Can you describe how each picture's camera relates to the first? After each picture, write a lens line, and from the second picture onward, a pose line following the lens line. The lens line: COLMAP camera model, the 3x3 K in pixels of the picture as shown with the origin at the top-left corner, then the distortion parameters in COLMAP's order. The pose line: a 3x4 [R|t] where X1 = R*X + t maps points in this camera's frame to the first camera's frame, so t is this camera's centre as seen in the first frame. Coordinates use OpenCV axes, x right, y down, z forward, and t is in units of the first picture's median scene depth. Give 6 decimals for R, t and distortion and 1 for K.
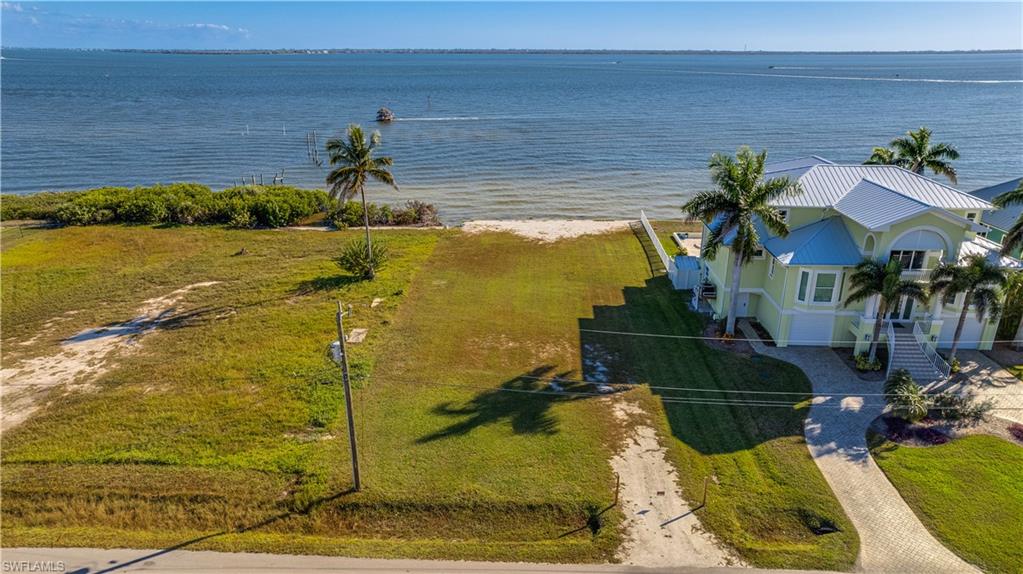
lens RADIAL K [[659.5, 0, 511.5], [0, 659.5, 287.0], [0, 0, 1]] dist [-0.037900, 0.065923]
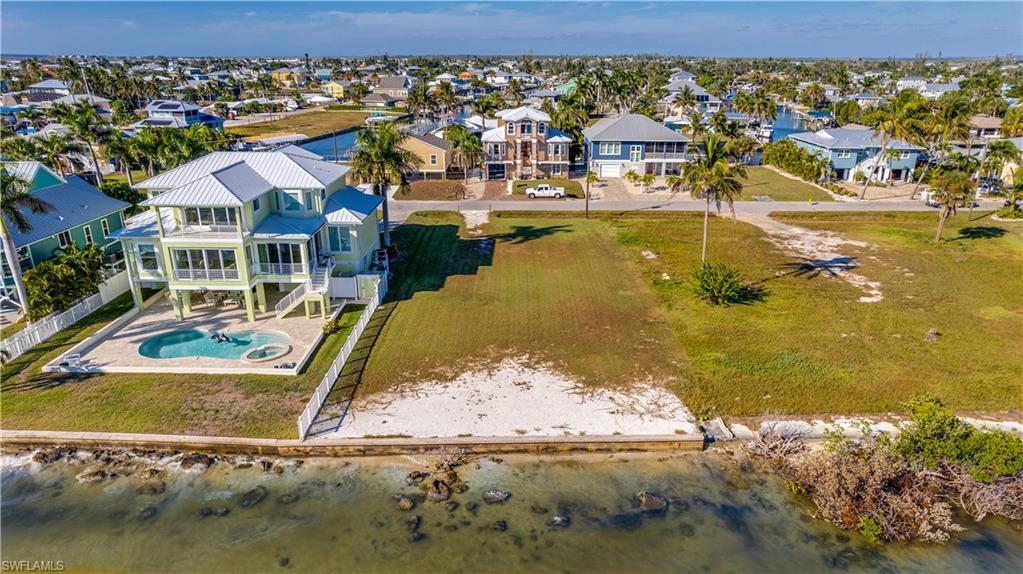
lens RADIAL K [[671.8, 0, 504.3], [0, 671.8, 289.5], [0, 0, 1]] dist [-0.006507, -0.000379]
pose [[-0.999467, 0.005551, -0.032180, 0.123616], [-0.016085, 0.773919, 0.633080, -0.770447], [0.028419, 0.633260, -0.773417, 2.127425]]
